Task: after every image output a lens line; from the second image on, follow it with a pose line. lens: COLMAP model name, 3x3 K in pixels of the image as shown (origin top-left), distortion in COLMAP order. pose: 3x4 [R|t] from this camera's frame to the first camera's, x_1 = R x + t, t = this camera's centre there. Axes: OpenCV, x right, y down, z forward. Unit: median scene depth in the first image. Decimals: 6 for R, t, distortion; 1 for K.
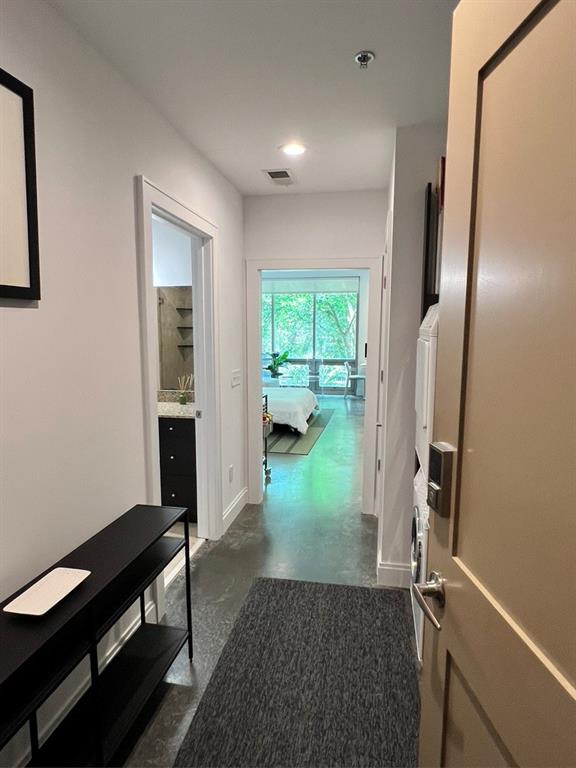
lens RADIAL K [[463.5, 0, 288.3], [0, 463.5, 377.9], [0, 0, 1]] dist [0.000189, 0.000036]
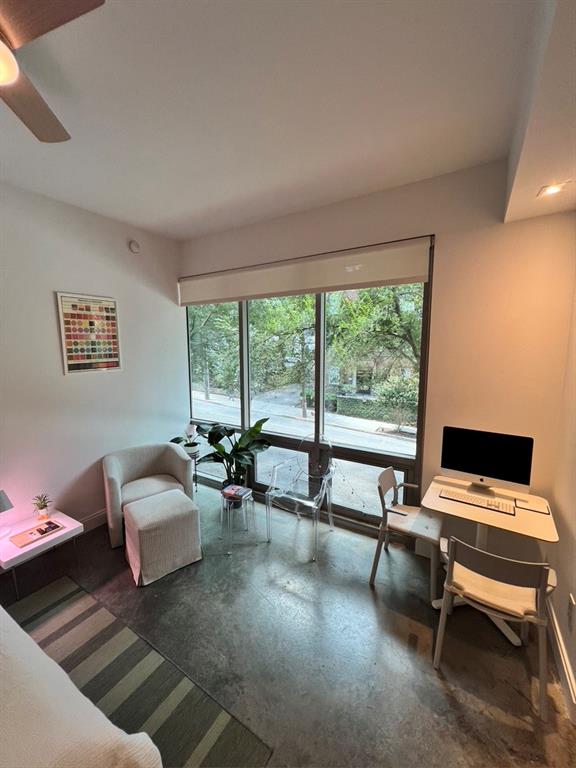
lens RADIAL K [[307.3, 0, 288.3], [0, 307.3, 382.9], [0, 0, 1]] dist [-0.000324, 0.000211]
pose [[0.937821, 0.031982, -0.345642, 0.130285], [-0.031141, 0.999483, 0.007988, -0.100038], [0.345719, 0.003273, 0.938332, 0.718139]]
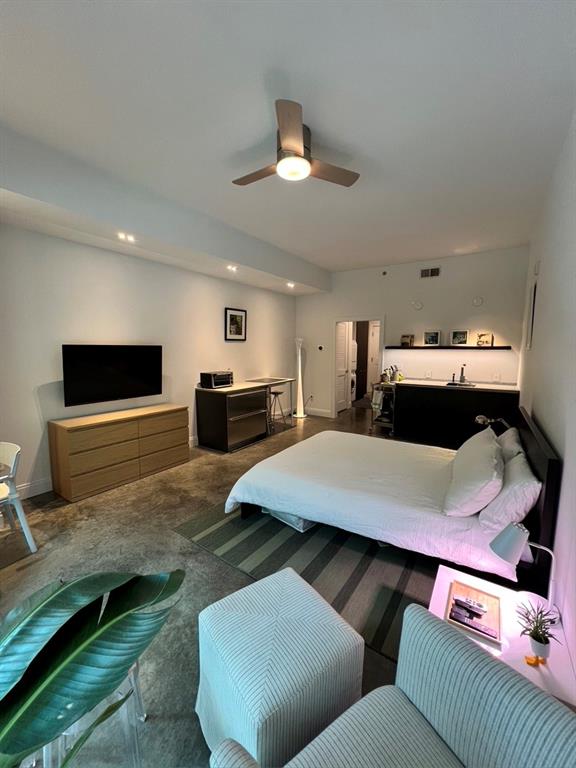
lens RADIAL K [[307.3, 0, 287.6], [0, 307.3, 382.7], [0, 0, 1]] dist [-0.000324, 0.000211]
pose [[-0.917640, -0.059226, 0.392975, -0.090081], [0.035100, 0.972890, 0.228589, -0.111032], [-0.395860, 0.223556, -0.890684, 0.994415]]
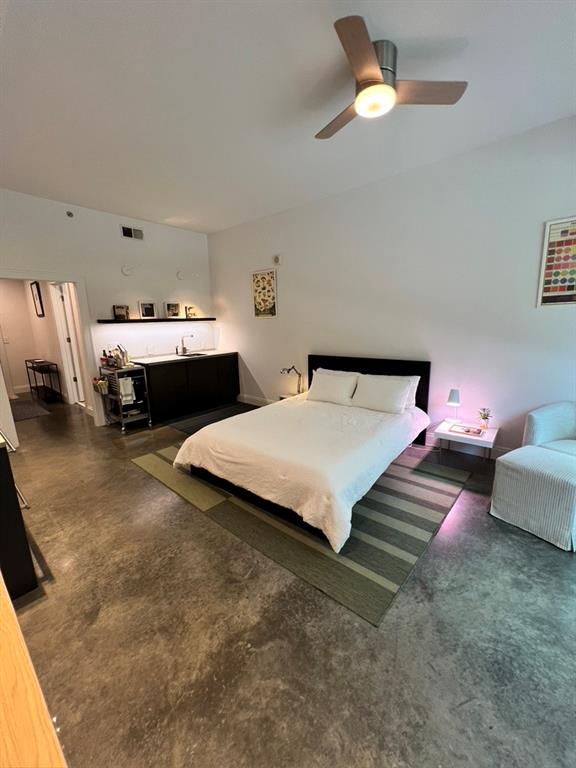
lens RADIAL K [[307.3, 0, 289.3], [0, 307.3, 382.7], [0, 0, 1]] dist [-0.000324, 0.000211]
pose [[-0.492252, 0.178474, -0.851959, 0.204991], [-0.081346, 0.965039, 0.249163, -0.084842], [0.866643, 0.191955, -0.460525, 0.846706]]
